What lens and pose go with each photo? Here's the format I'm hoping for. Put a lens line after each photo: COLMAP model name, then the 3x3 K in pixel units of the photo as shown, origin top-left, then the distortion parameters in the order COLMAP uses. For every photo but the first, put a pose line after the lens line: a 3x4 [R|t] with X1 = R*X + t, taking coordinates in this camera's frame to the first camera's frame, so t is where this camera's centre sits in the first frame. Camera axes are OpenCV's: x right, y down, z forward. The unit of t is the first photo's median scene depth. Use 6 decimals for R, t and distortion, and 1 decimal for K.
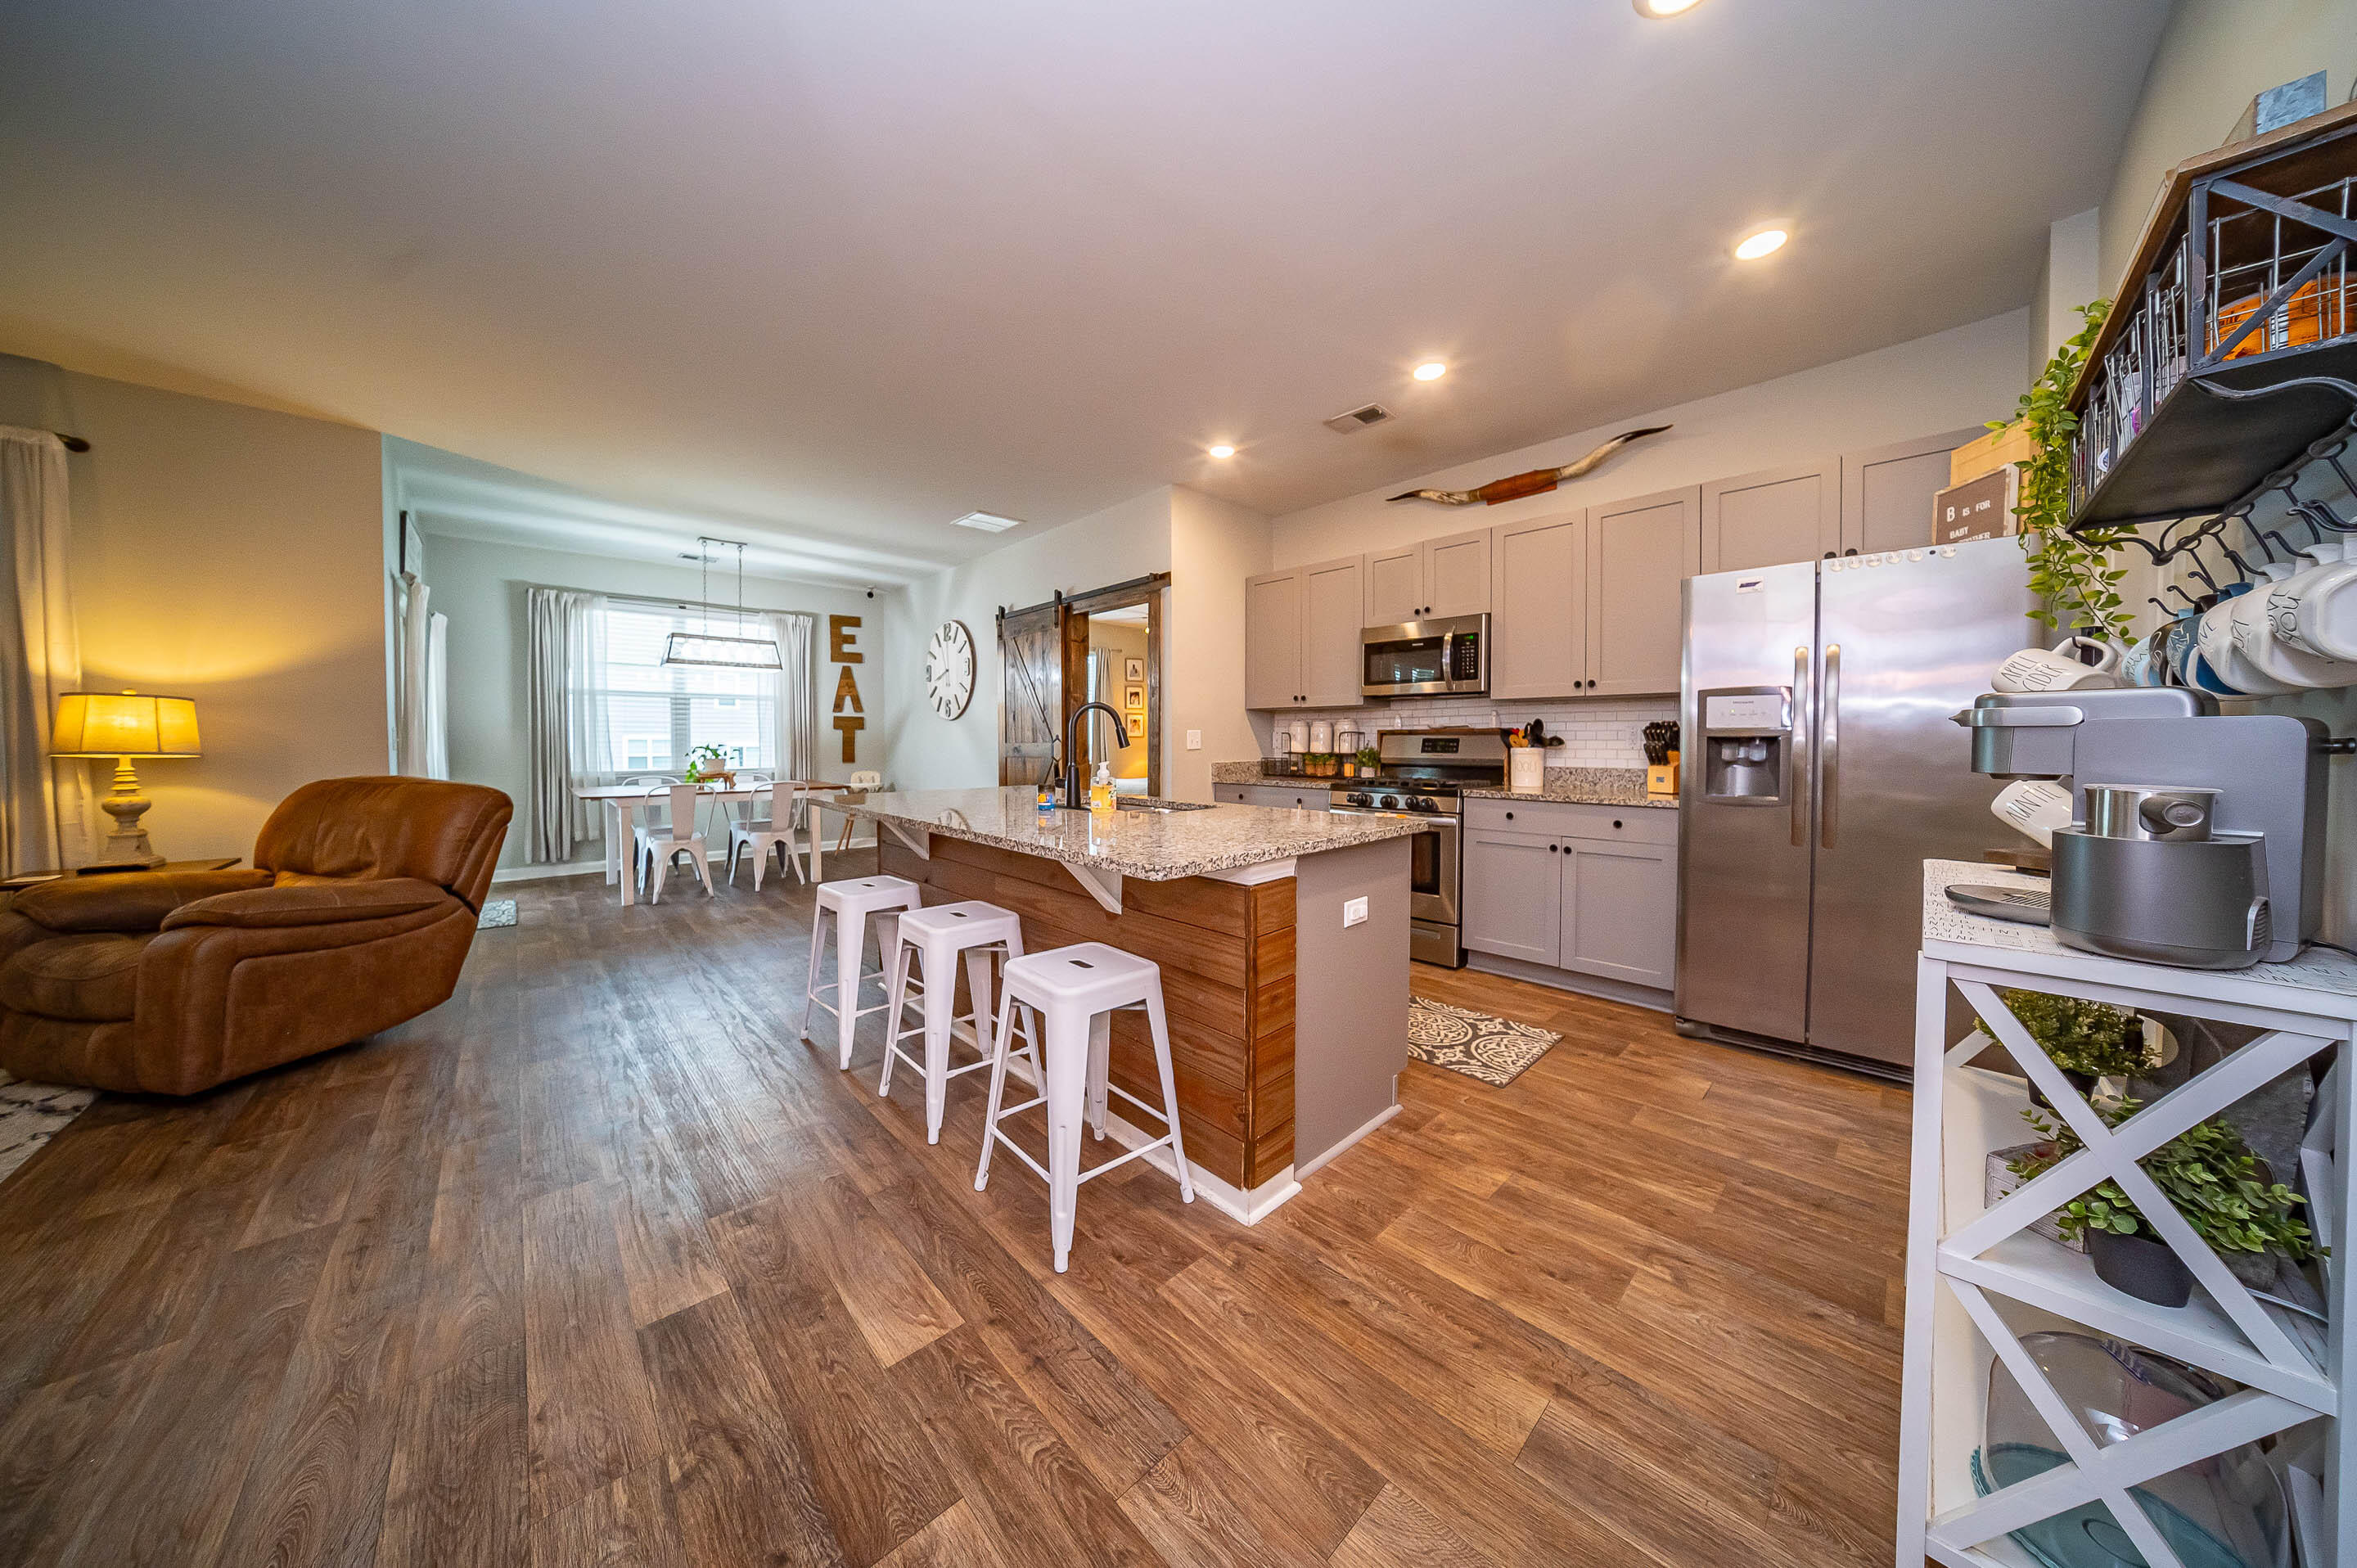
lens RADIAL K [[710.7, 0, 1162.2], [0, 710.7, 765.7], [0, 0, 1]] dist [-0.033479, 0.006980]
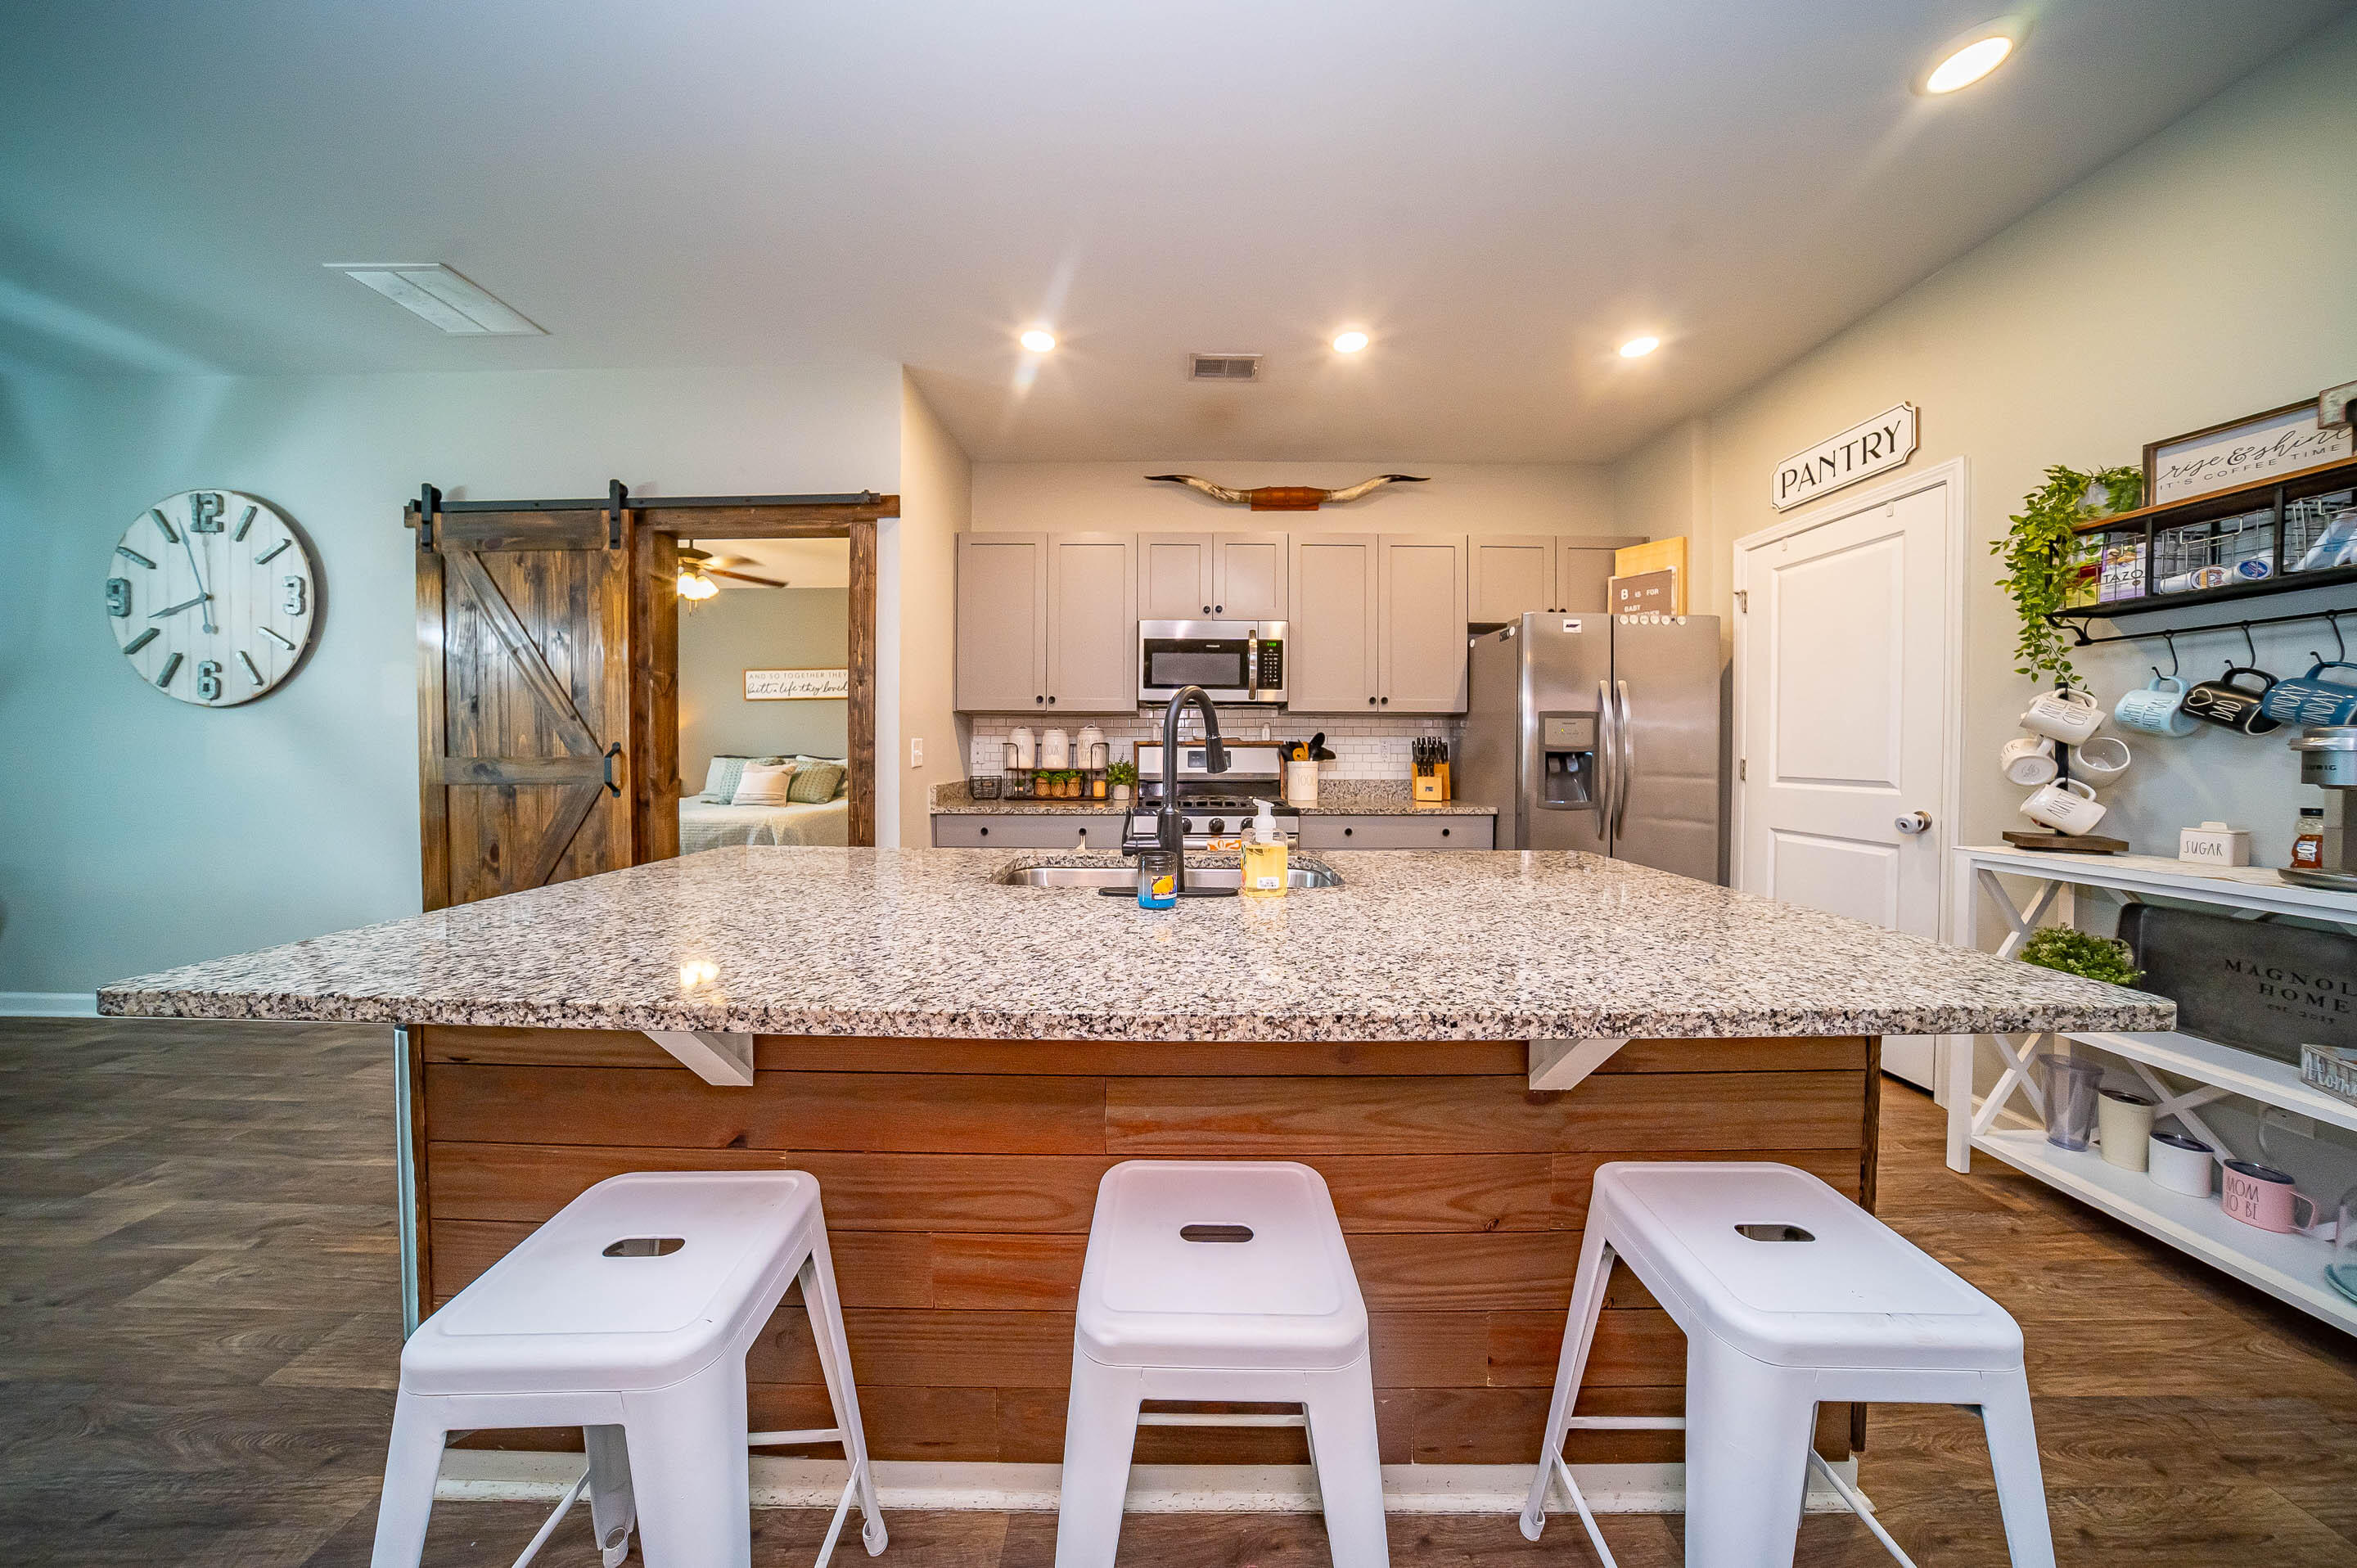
lens RADIAL K [[710.7, 0, 1162.2], [0, 710.7, 765.7], [0, 0, 1]] dist [-0.033479, 0.006980]
pose [[0.687062, -0.013601, 0.726472, -0.317166], [0.023262, 0.999724, -0.003283, -0.018281], [-0.726227, 0.019155, 0.687188, 0.407438]]
